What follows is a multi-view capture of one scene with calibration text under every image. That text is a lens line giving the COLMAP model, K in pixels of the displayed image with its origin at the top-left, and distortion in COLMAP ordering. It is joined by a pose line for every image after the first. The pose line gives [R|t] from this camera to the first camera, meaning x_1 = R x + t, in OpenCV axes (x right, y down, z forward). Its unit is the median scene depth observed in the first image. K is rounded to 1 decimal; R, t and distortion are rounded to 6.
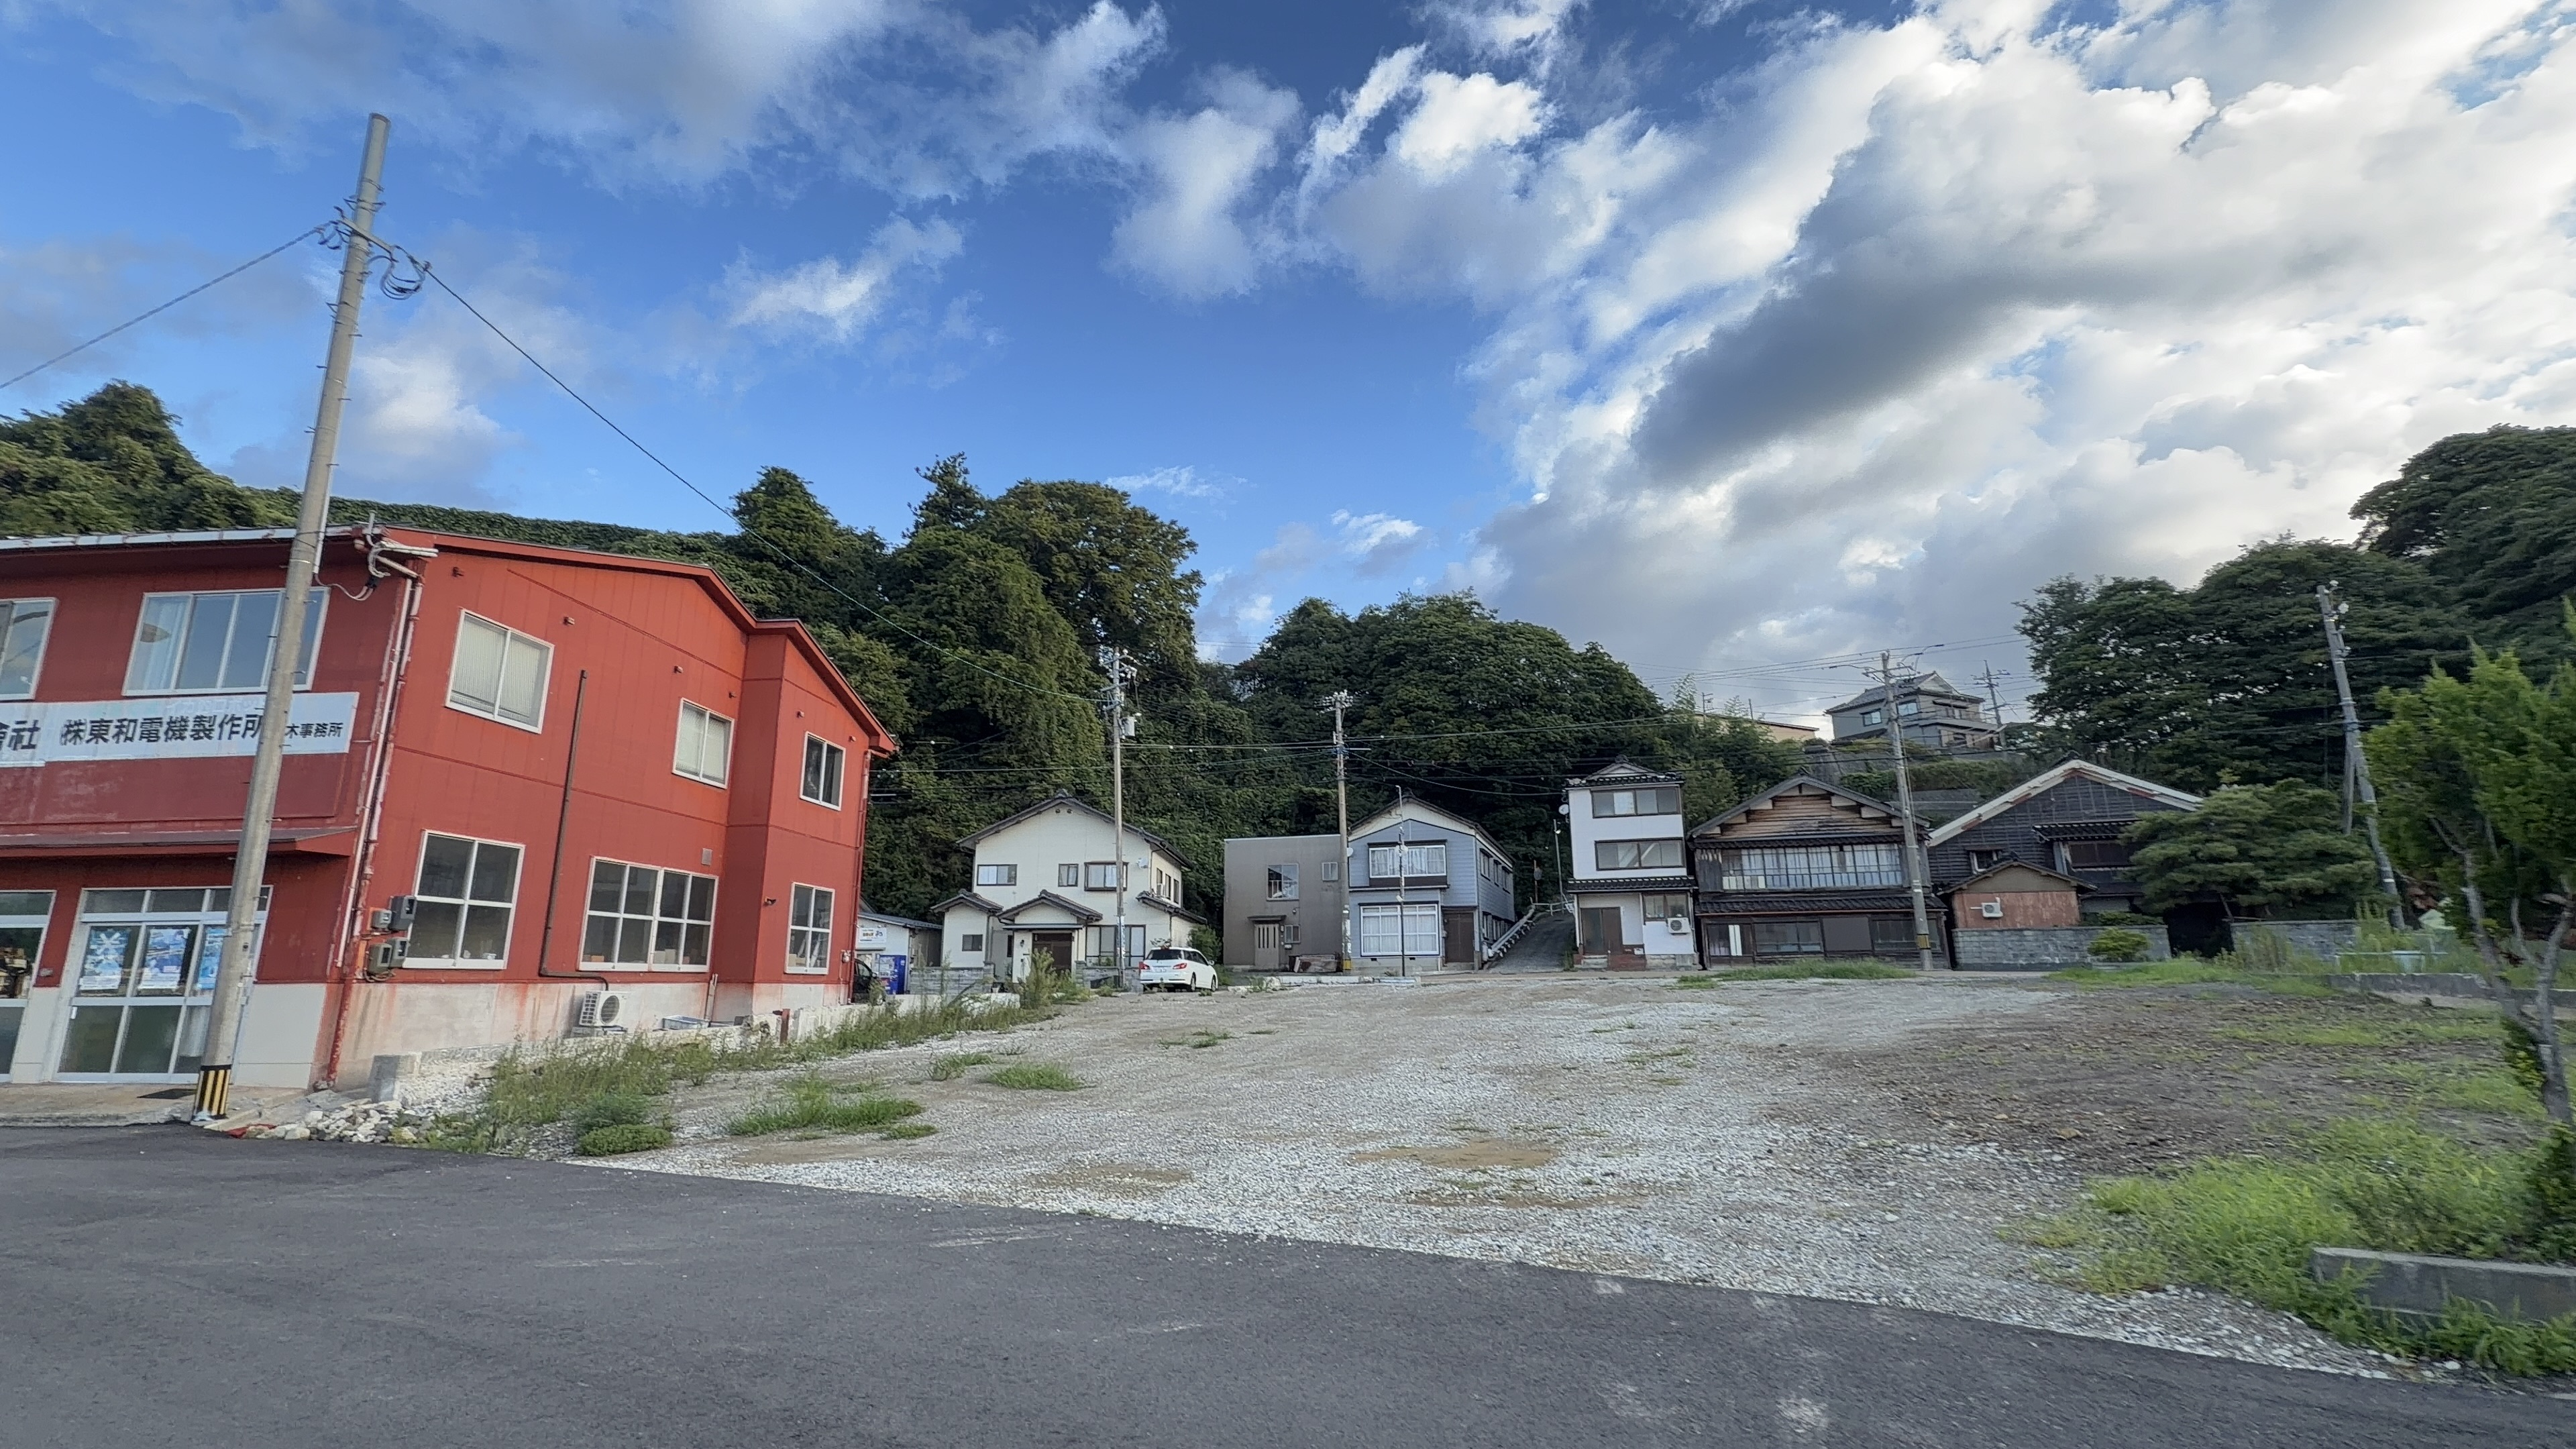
lens RADIAL K [[1164.1, 0, 1276.0], [0, 1164.1, 713.2], [0, 0, 1]] dist [-0.002534, -0.000367]
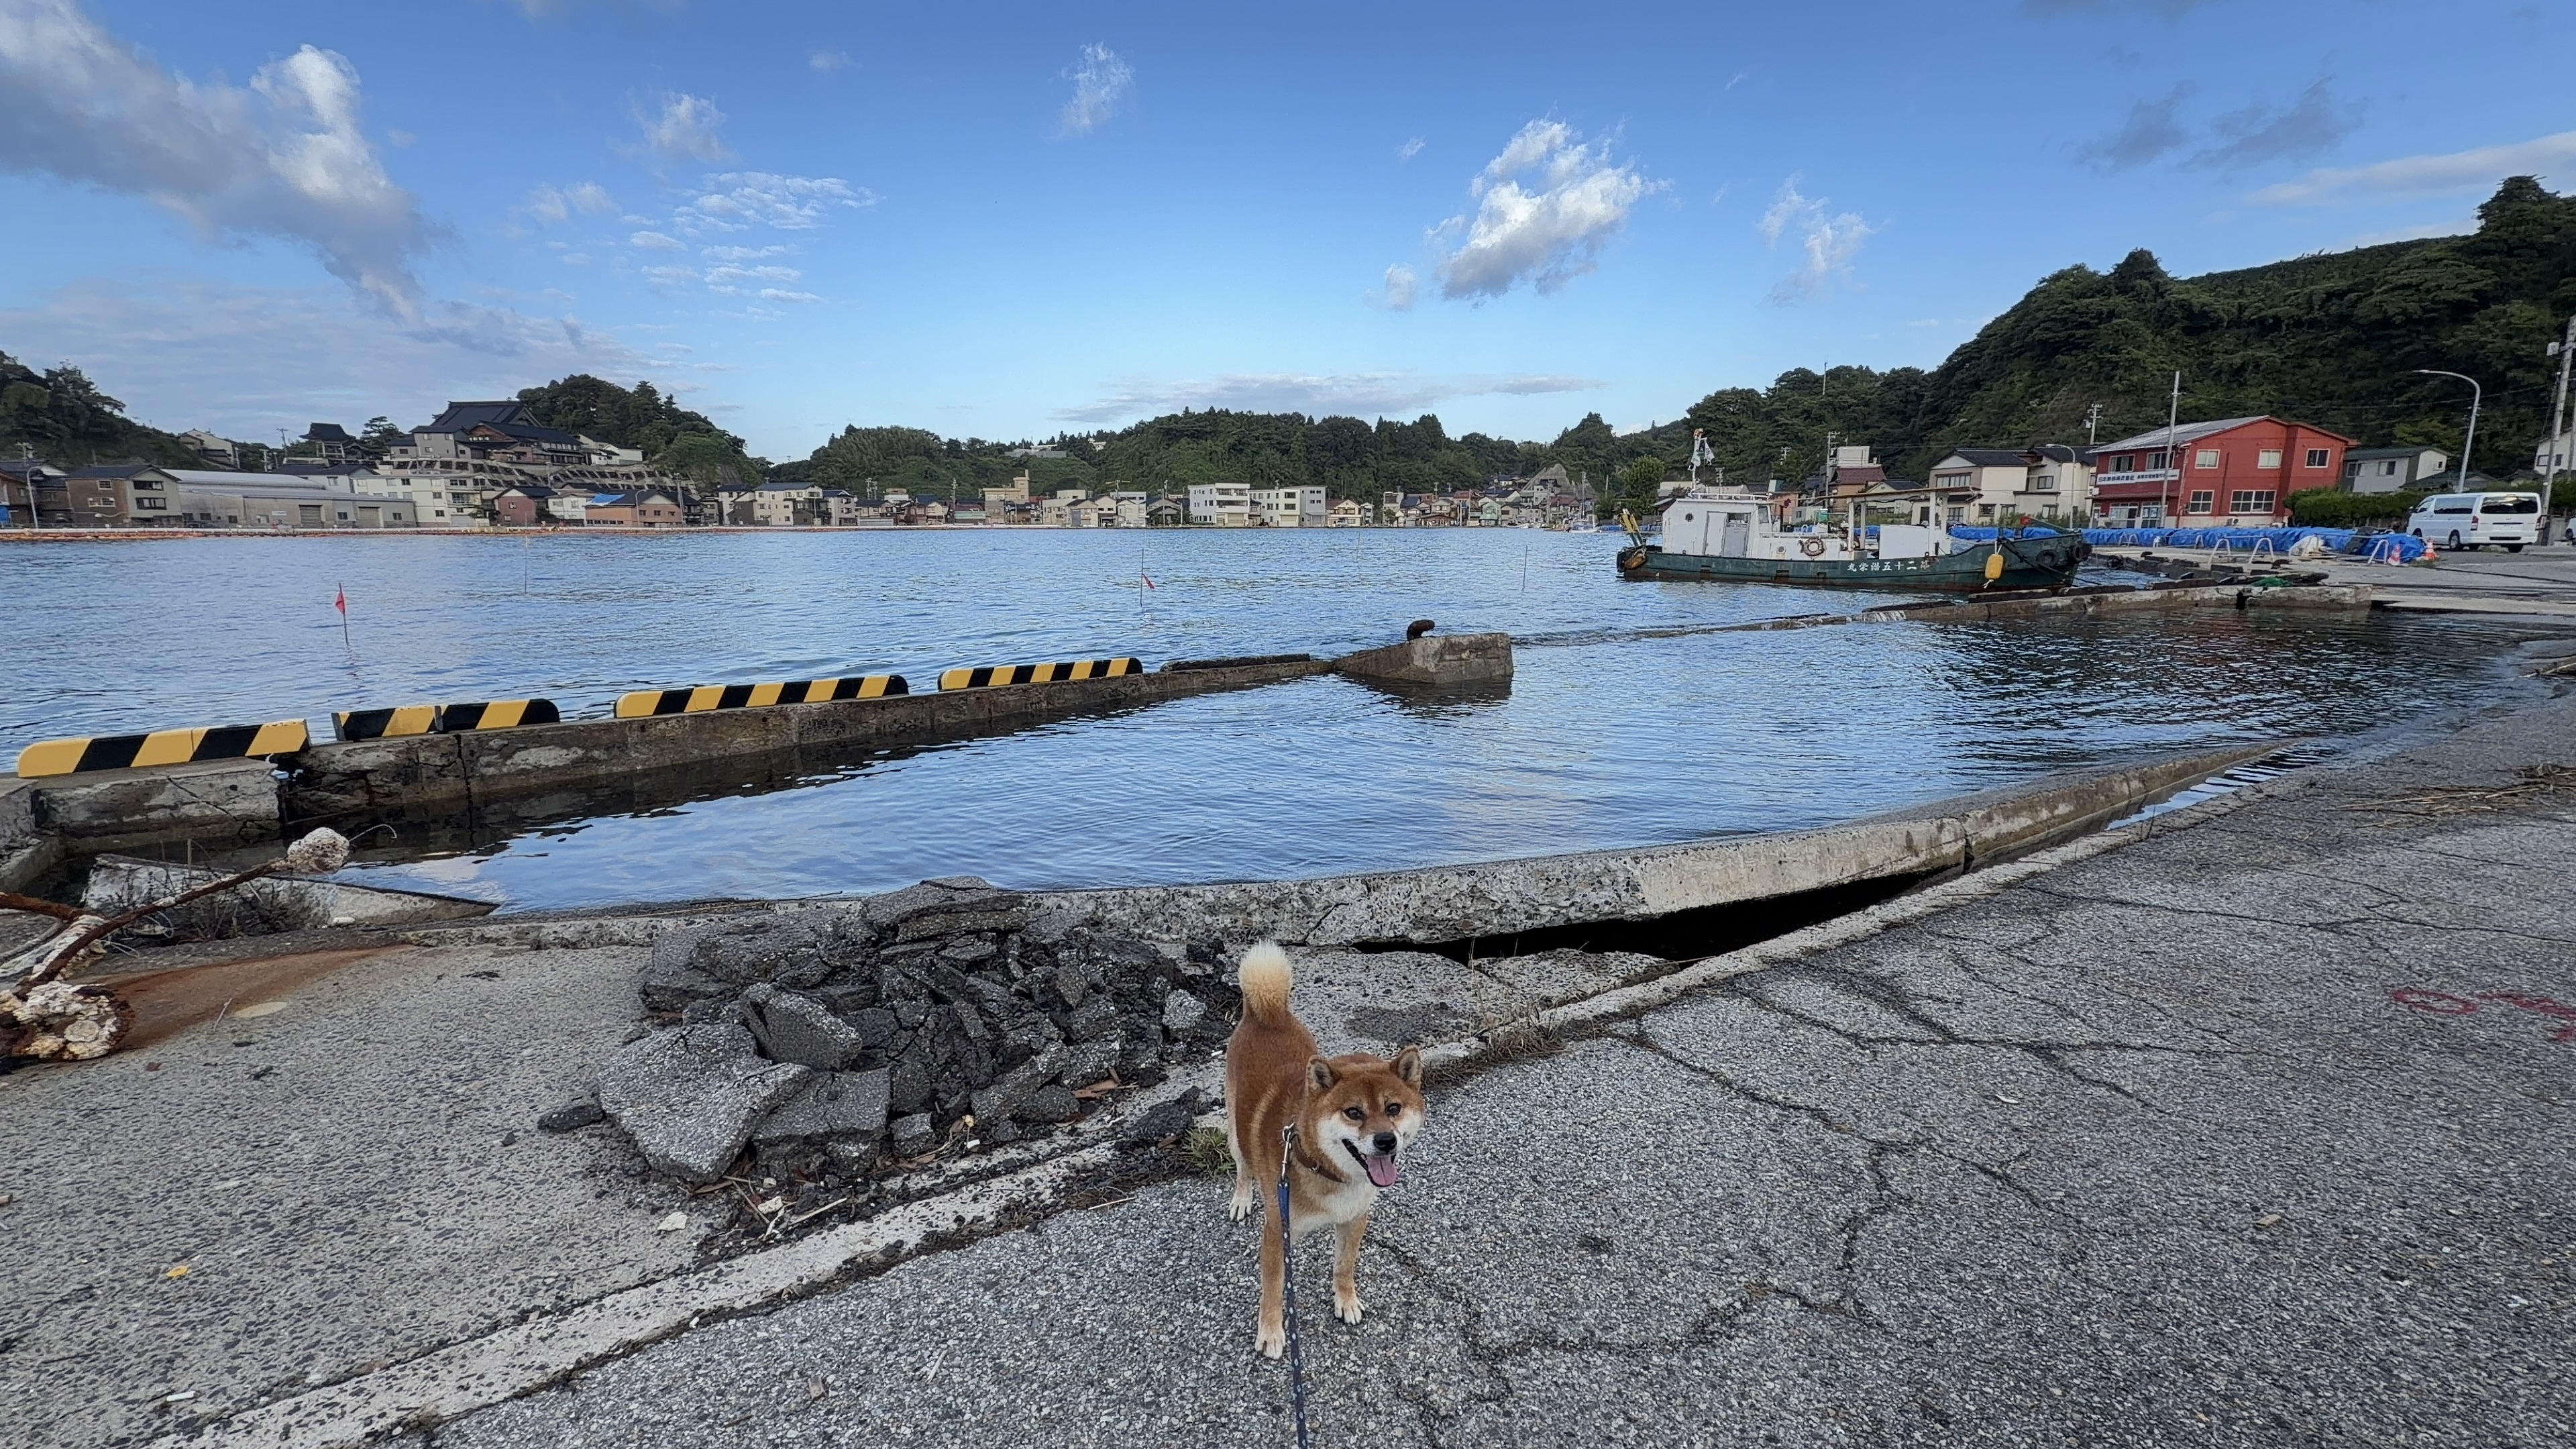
lens RADIAL K [[1164.1, 0, 1289.1], [0, 1164.1, 715.2], [0, 0, 1]] dist [-0.002534, -0.000367]
pose [[0.161748, 0.169439, -0.972177, 3.622870], [0.226115, 0.952576, 0.203644, -0.855150], [0.960578, -0.252763, 0.115764, -3.558802]]
